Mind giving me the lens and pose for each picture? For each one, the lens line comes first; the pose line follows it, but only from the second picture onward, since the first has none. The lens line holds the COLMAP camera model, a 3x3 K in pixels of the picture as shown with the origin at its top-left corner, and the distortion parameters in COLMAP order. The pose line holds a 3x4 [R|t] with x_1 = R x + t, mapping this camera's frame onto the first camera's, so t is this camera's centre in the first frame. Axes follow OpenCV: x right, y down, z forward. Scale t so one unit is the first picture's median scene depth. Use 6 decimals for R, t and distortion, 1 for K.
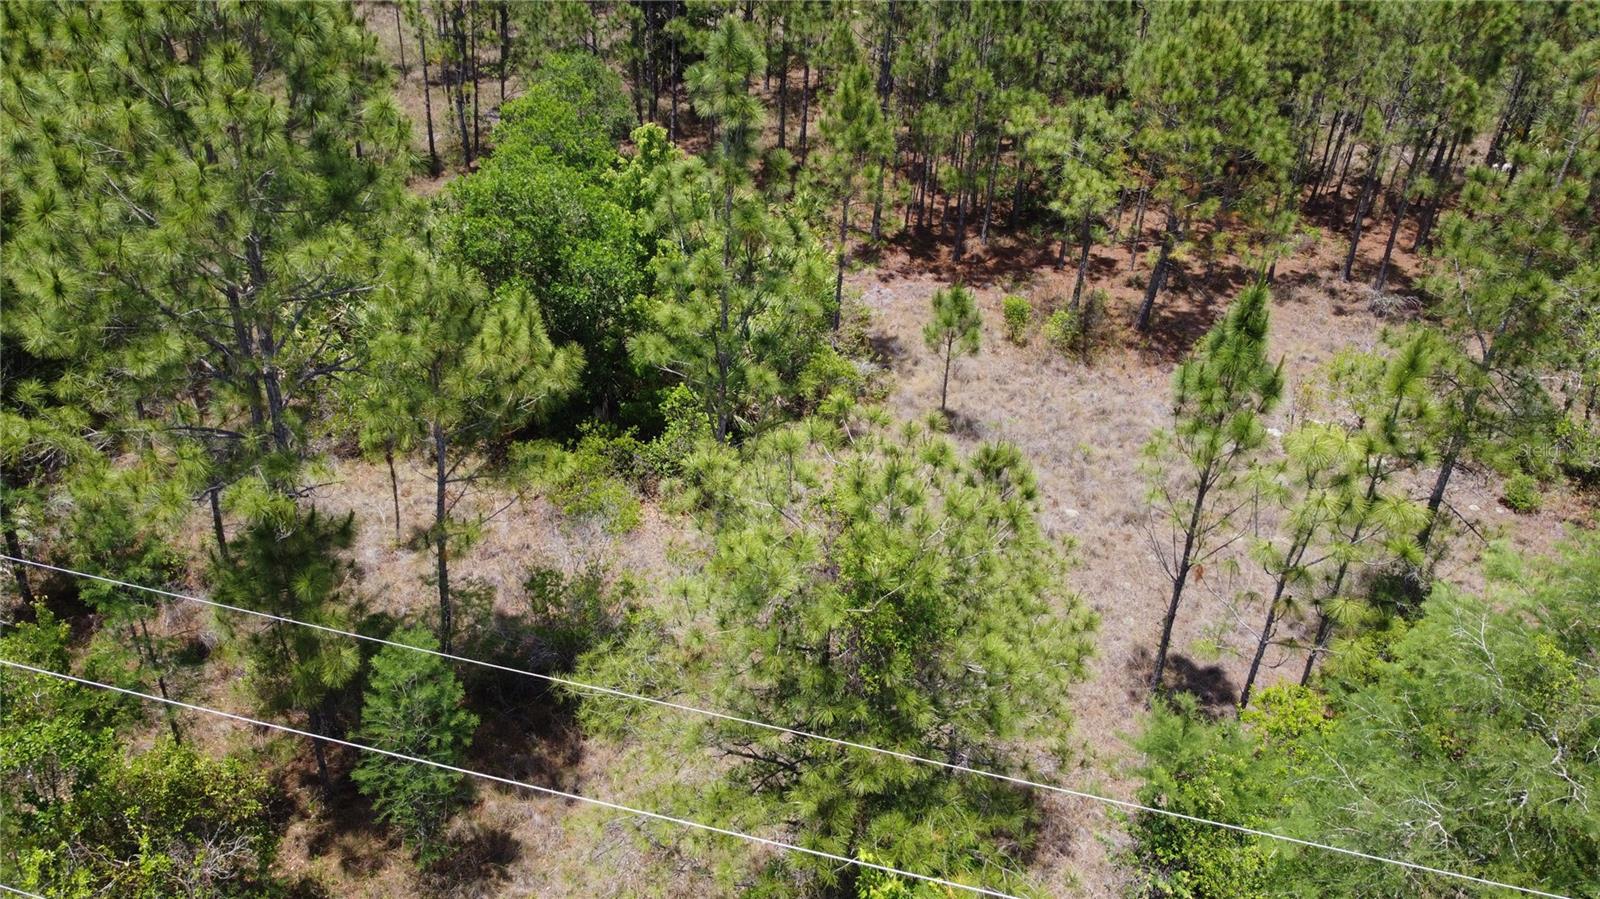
lens RADIAL K [[1209.9, 0, 792.8], [0, 1209.9, 435.2], [0, 0, 1]] dist [0.003951, -0.011916]
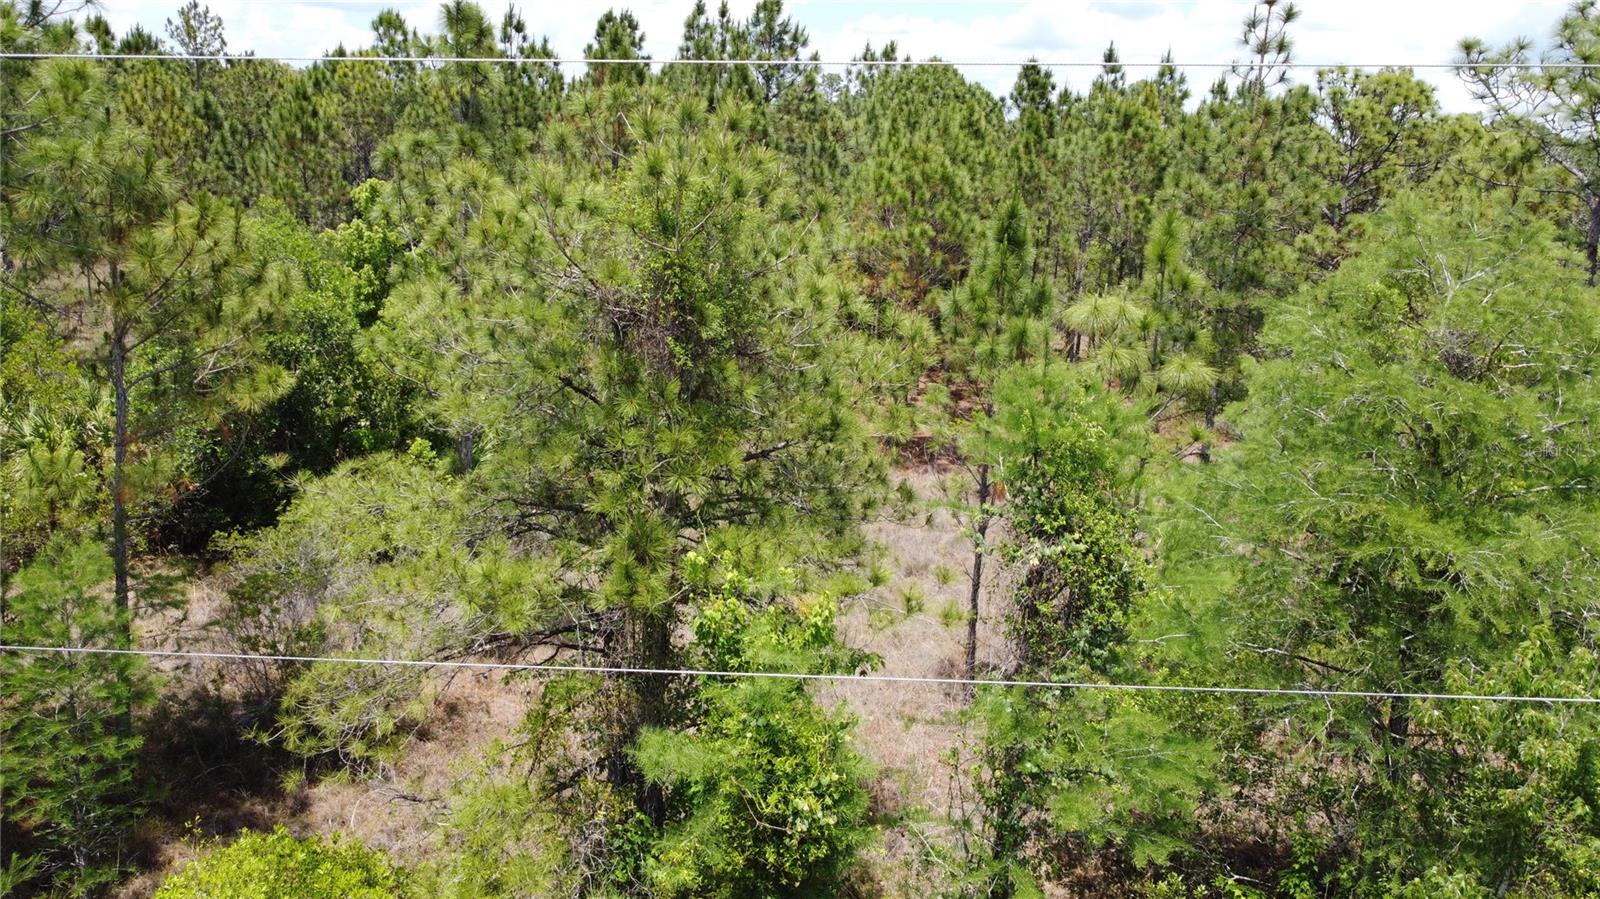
lens RADIAL K [[1209.9, 0, 795.2], [0, 1209.9, 433.0], [0, 0, 1]] dist [0.003951, -0.011916]
pose [[0.972244, -0.059818, 0.226195, -0.026028], [0.117777, 0.960472, -0.252234, 0.245377], [-0.202166, 0.271874, 0.940858, 0.111755]]
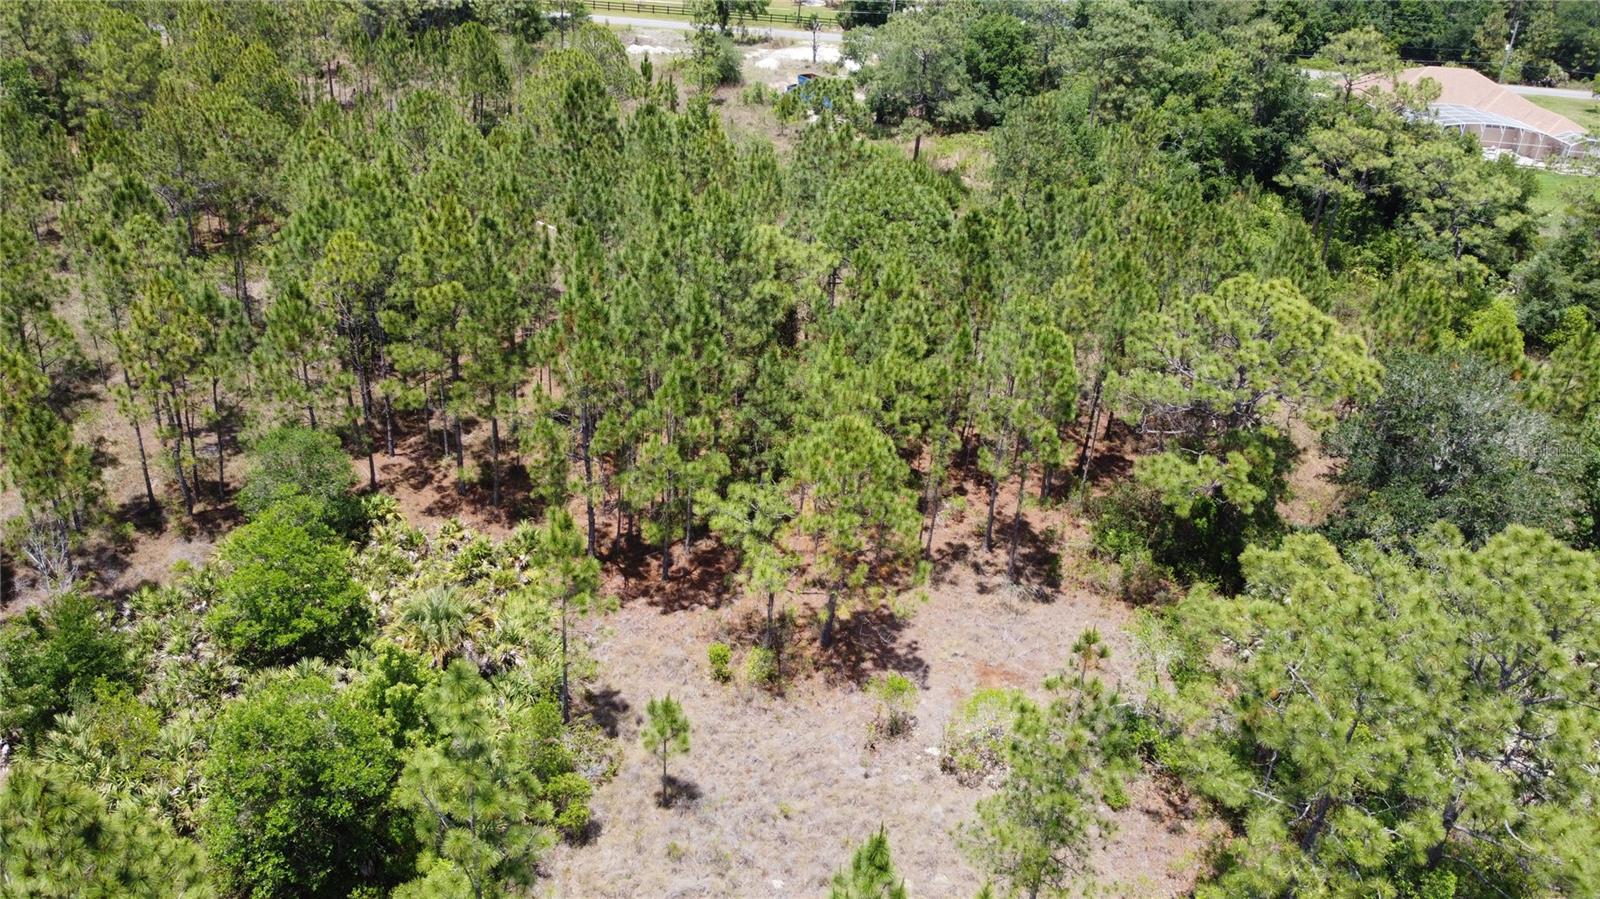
lens RADIAL K [[1209.9, 0, 791.2], [0, 1209.9, 433.0], [0, 0, 1]] dist [0.003951, -0.011916]
pose [[0.970897, -0.102121, 0.216632, 0.031376], [0.110544, 0.993502, -0.027093, -0.440683], [-0.212458, 0.050252, 0.975877, -0.274365]]
